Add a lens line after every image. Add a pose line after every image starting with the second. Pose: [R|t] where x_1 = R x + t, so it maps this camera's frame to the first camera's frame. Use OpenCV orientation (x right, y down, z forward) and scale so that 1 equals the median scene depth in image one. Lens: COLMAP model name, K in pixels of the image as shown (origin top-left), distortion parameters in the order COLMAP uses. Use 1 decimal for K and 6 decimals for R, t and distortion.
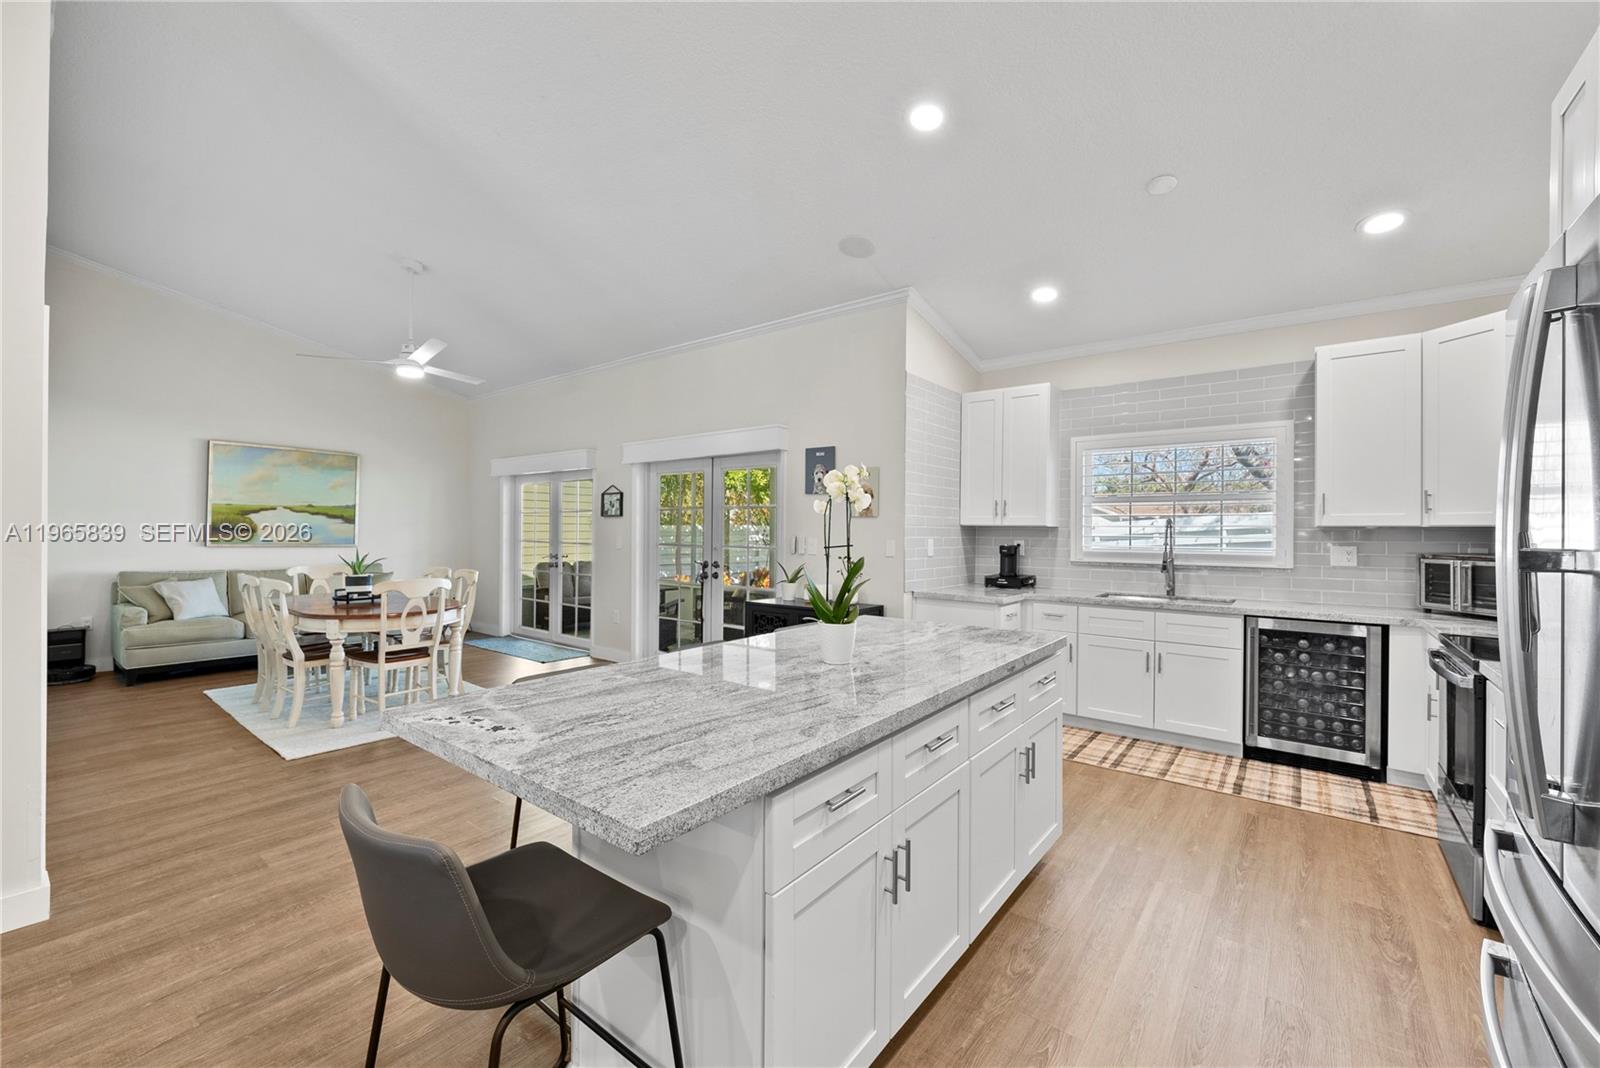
lens RADIAL K [[647.1, 0, 788.4], [0, 647.1, 528.5], [0, 0, 1]] dist [0.001256, 0.000118]
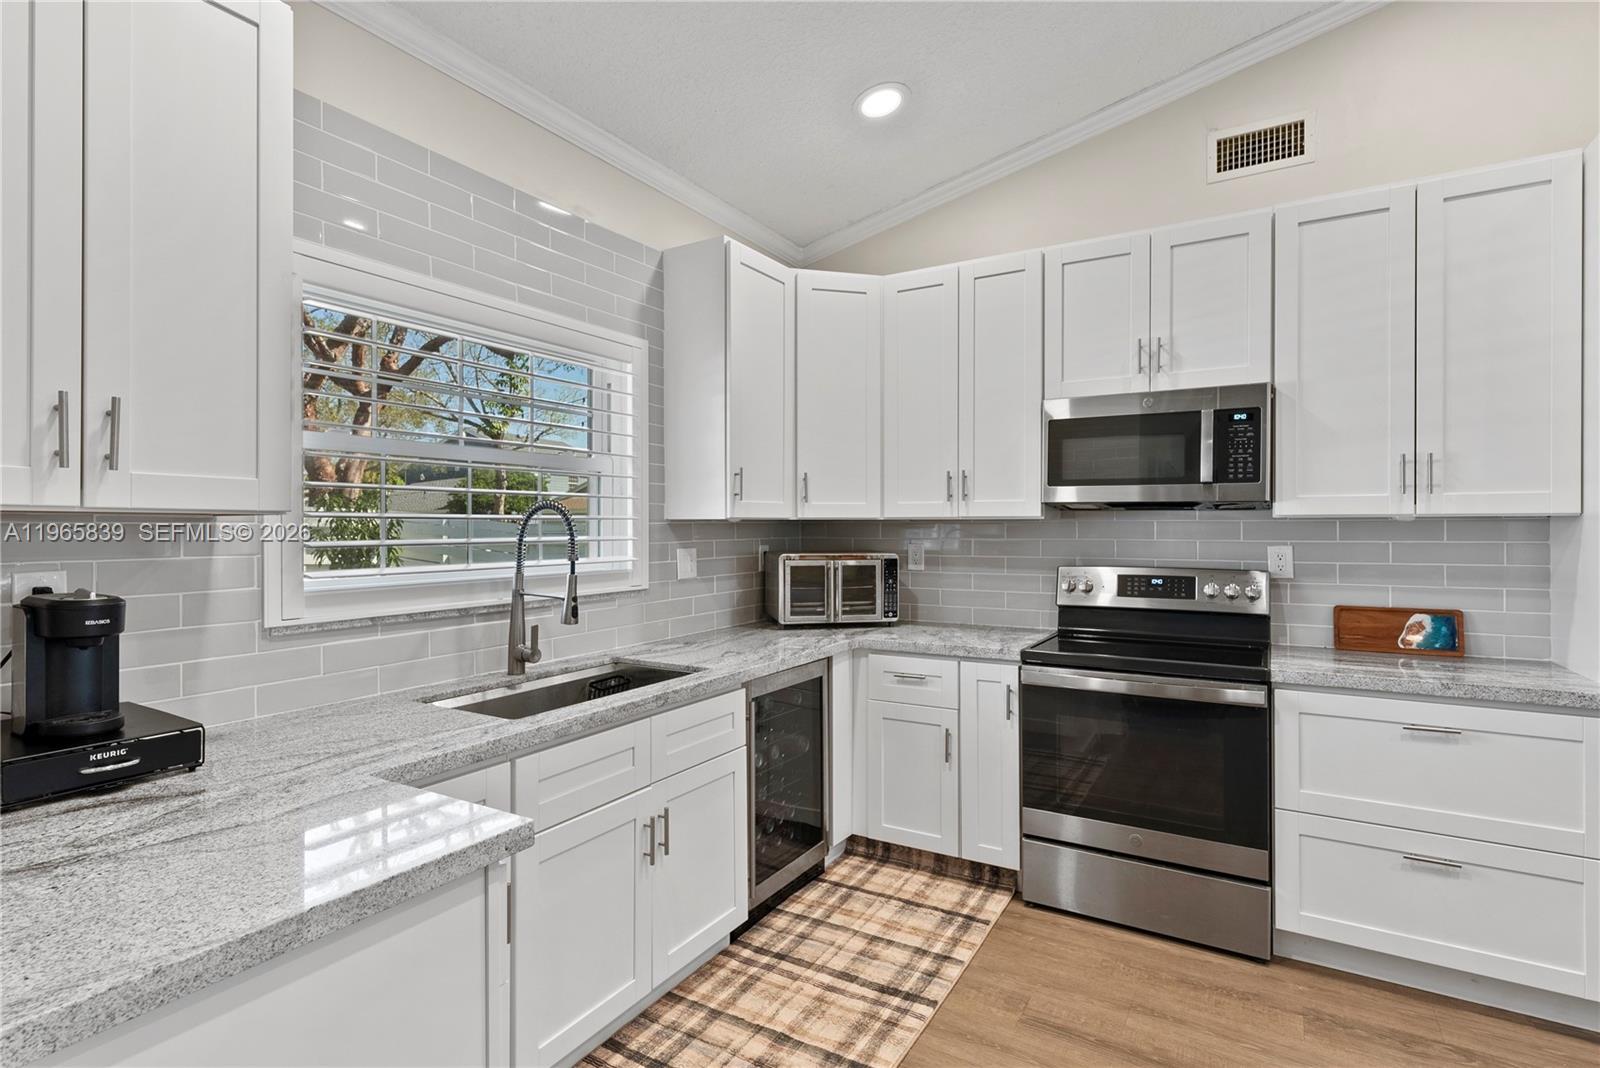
lens RADIAL K [[787.7, 0, 789.1], [0, 787.7, 527.0], [0, 0, 1]] dist [0.000881, 0.000126]
pose [[-0.125912, -0.007773, 0.992011, 0.041146], [-0.000322, 0.999970, 0.007795, -0.000939], [-0.992041, 0.000662, -0.125911, 1.038683]]
